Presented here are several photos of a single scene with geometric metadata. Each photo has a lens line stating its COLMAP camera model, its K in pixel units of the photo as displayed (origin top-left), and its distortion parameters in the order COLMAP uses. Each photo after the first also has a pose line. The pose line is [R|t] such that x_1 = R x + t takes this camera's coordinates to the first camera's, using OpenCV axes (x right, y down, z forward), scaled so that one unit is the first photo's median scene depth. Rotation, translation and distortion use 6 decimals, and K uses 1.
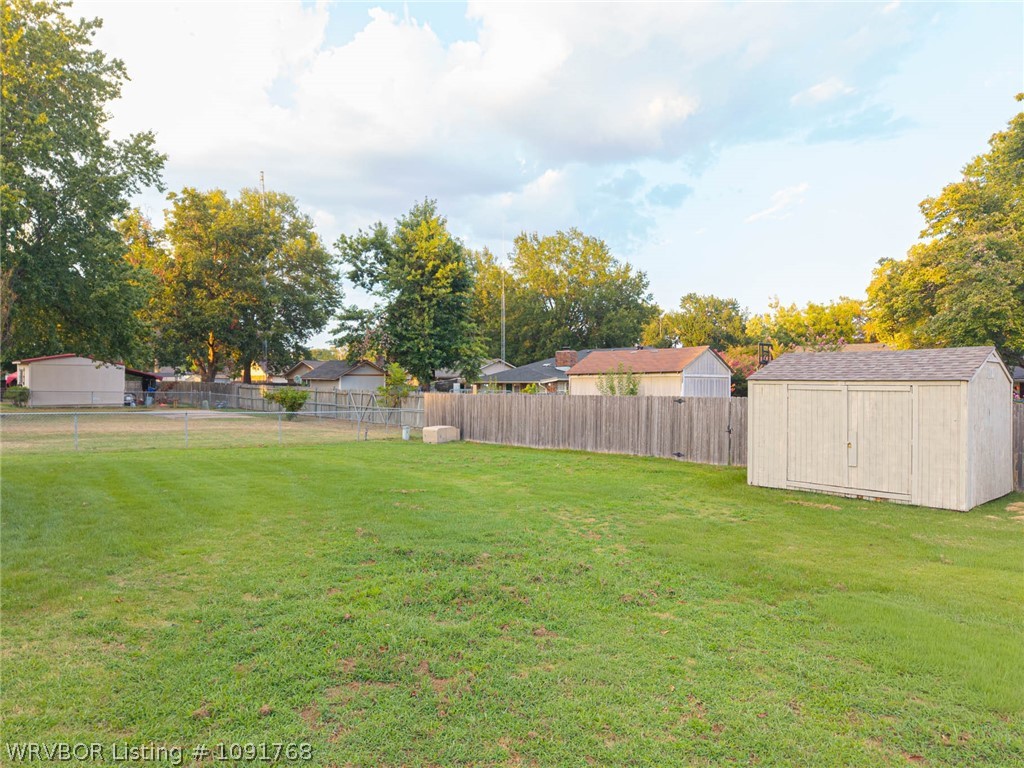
lens RADIAL K [[679.8, 0, 511.8], [0, 679.8, 373.2], [0, 0, 1]] dist [-0.001943, 0.002711]
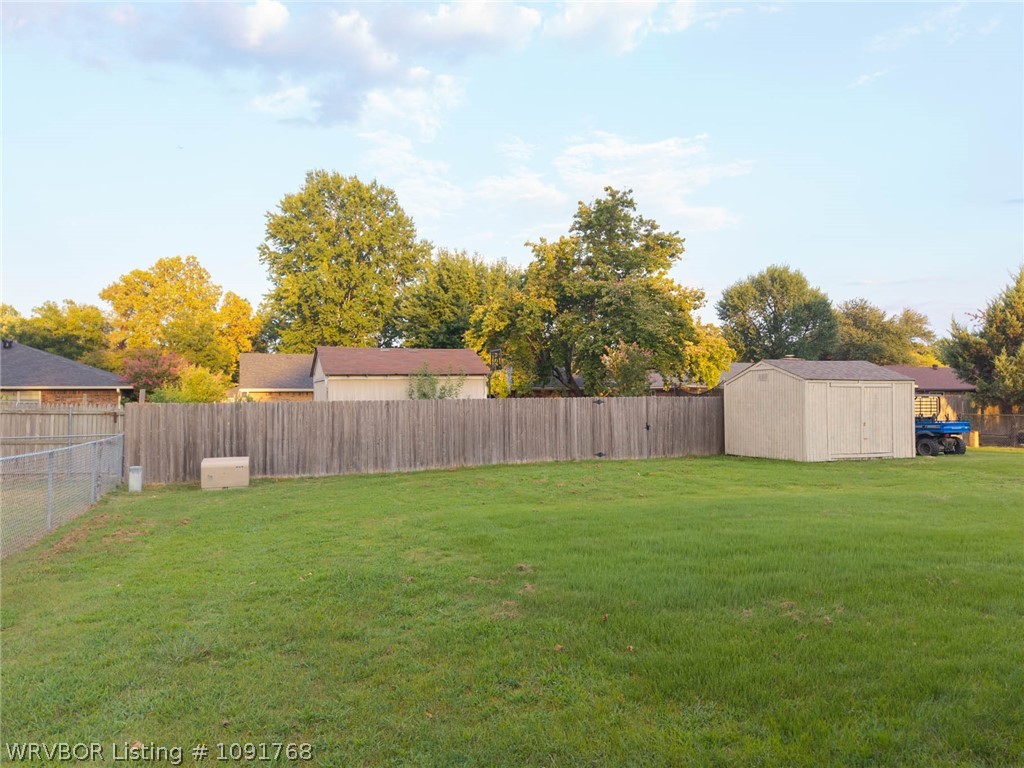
lens RADIAL K [[706.2, 0, 512.0], [0, 706.2, 384.0], [0, 0, 1]] dist [0.088359, -0.000867]
pose [[0.381332, 0.014717, 0.924321, -0.832268], [-0.003706, 0.999890, -0.014392, 0.030289], [-0.924431, 0.002063, 0.381344, 0.745677]]
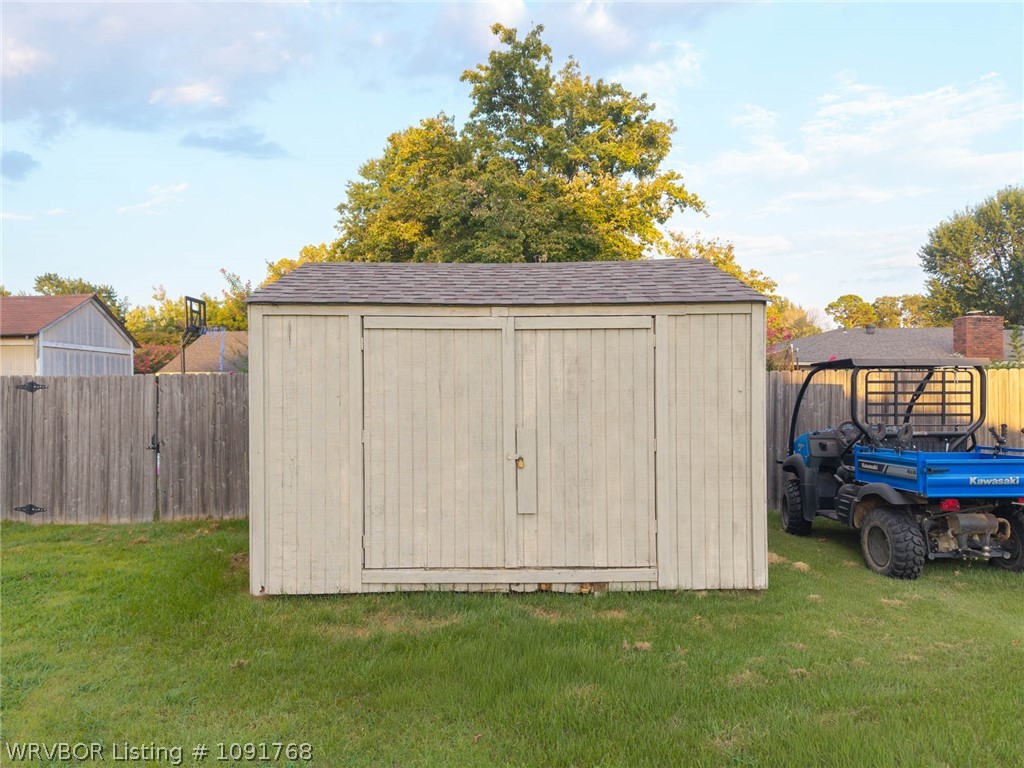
lens RADIAL K [[695.1, 0, 500.5], [0, 695.1, 382.6], [0, 0, 1]] dist [0.031023, -0.032921]
pose [[0.675464, -0.007832, 0.737351, 0.123224], [0.002708, 0.999963, 0.008140, 0.036575], [-0.737388, -0.003502, 0.675460, 0.490175]]
